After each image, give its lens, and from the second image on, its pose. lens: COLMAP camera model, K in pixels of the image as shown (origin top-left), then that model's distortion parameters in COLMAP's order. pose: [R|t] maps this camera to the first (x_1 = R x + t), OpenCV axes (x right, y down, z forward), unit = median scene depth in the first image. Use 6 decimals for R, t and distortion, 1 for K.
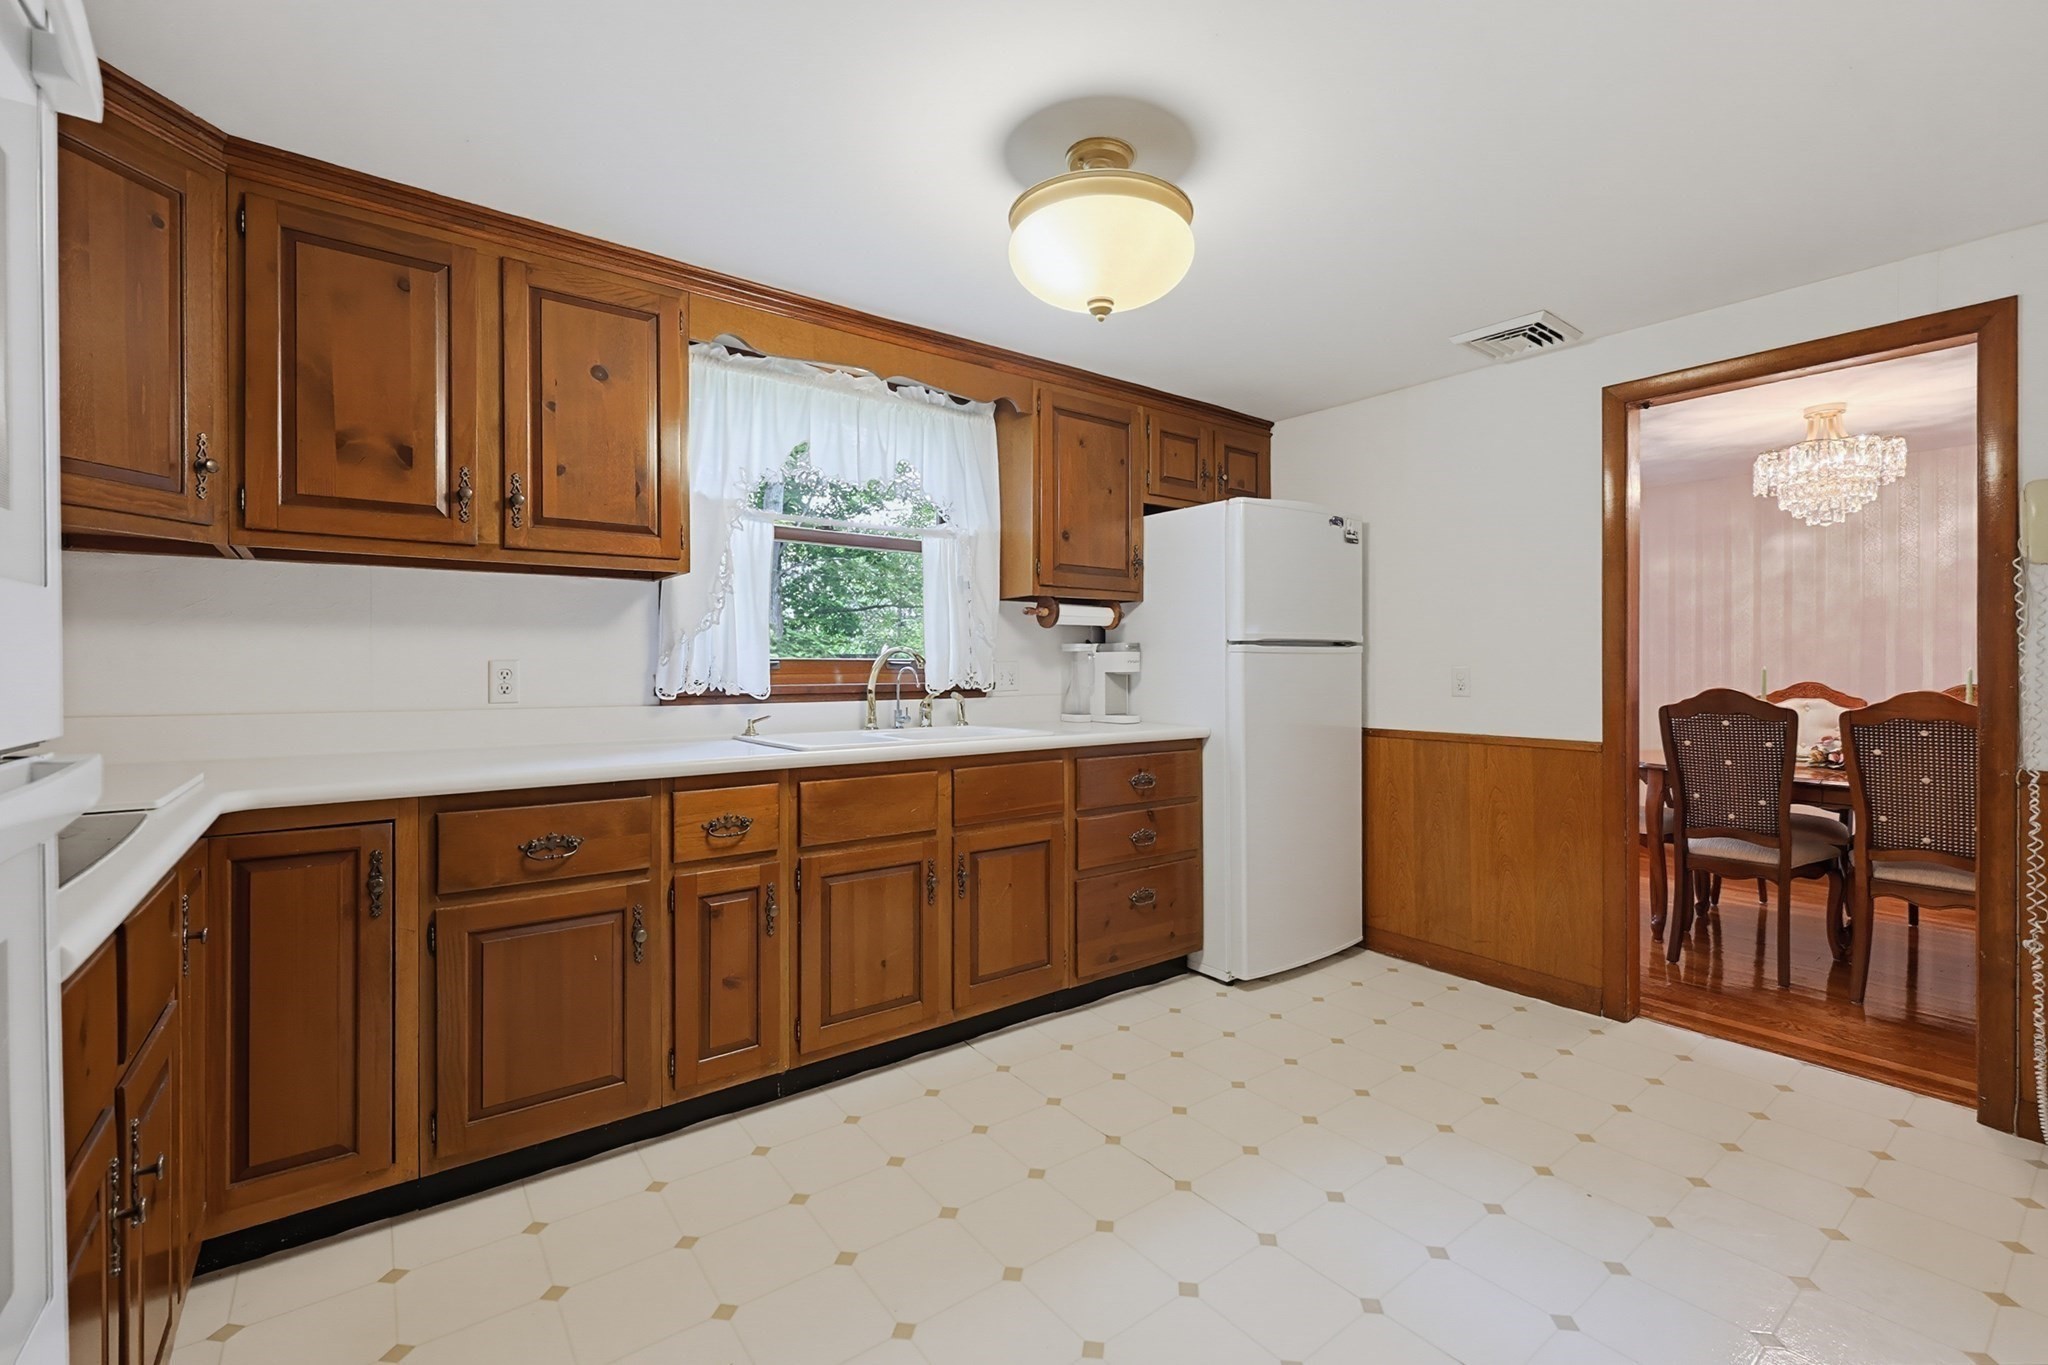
lens RADIAL K [[894.7, 0, 1054.8], [0, 894.7, 669.2], [0, 0, 1]] dist [0.000626, 0.000082]
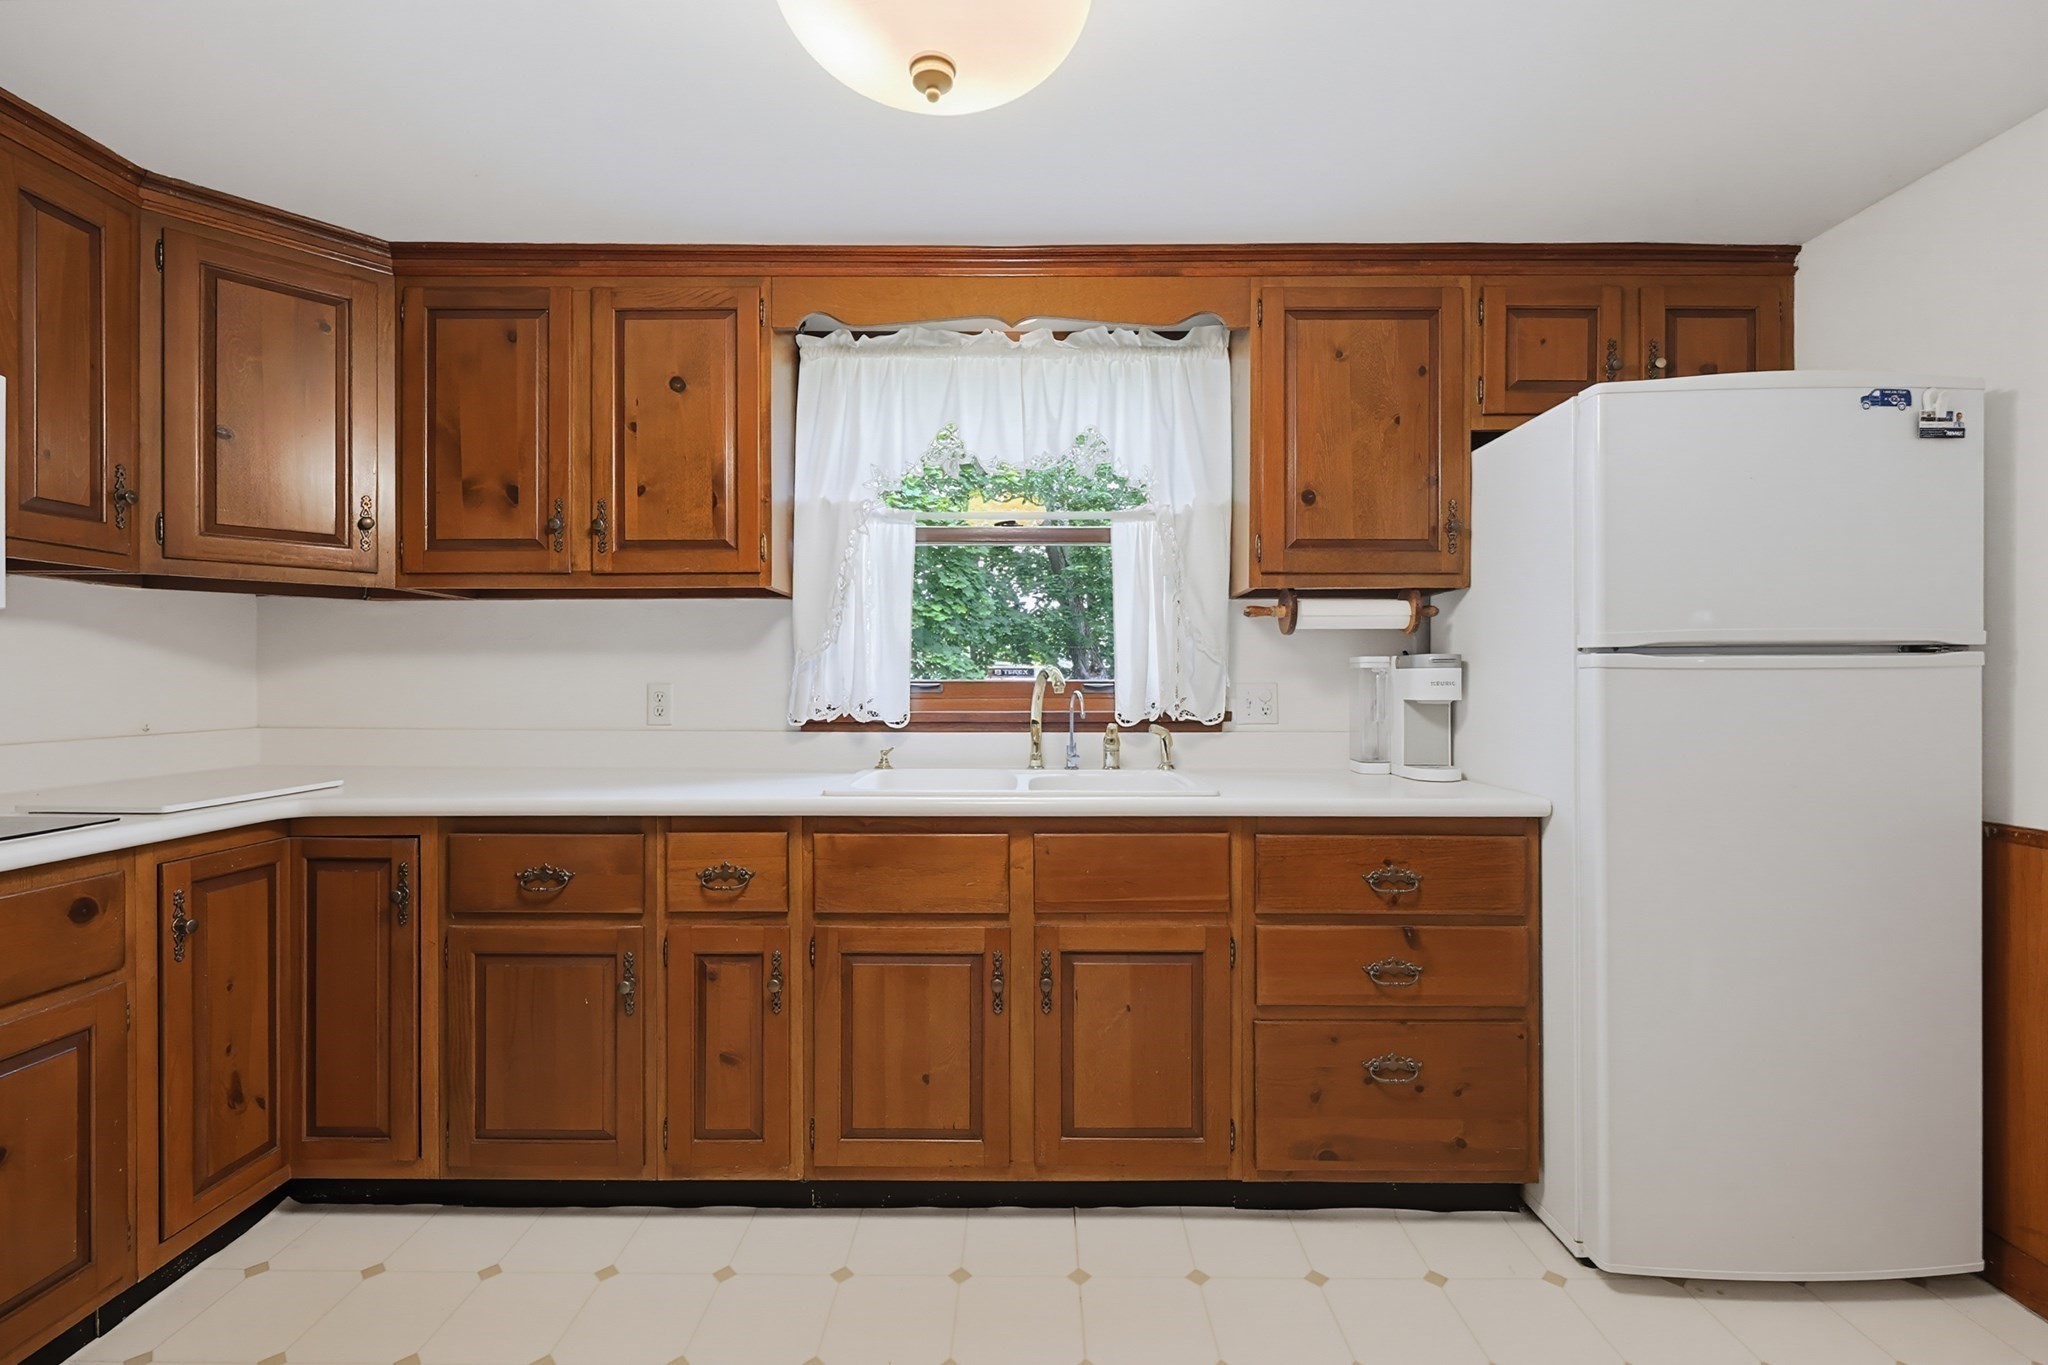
lens RADIAL K [[896.0, 0, 1024.0], [0, 896.0, 682.5], [0, 0, 1]] dist [-0.000089, -0.000051]
pose [[0.779912, 0.001723, -0.625886, 0.316093], [-0.002953, 0.999995, -0.000927, -0.009844], [0.625882, 0.002571, 0.779914, 0.401437]]
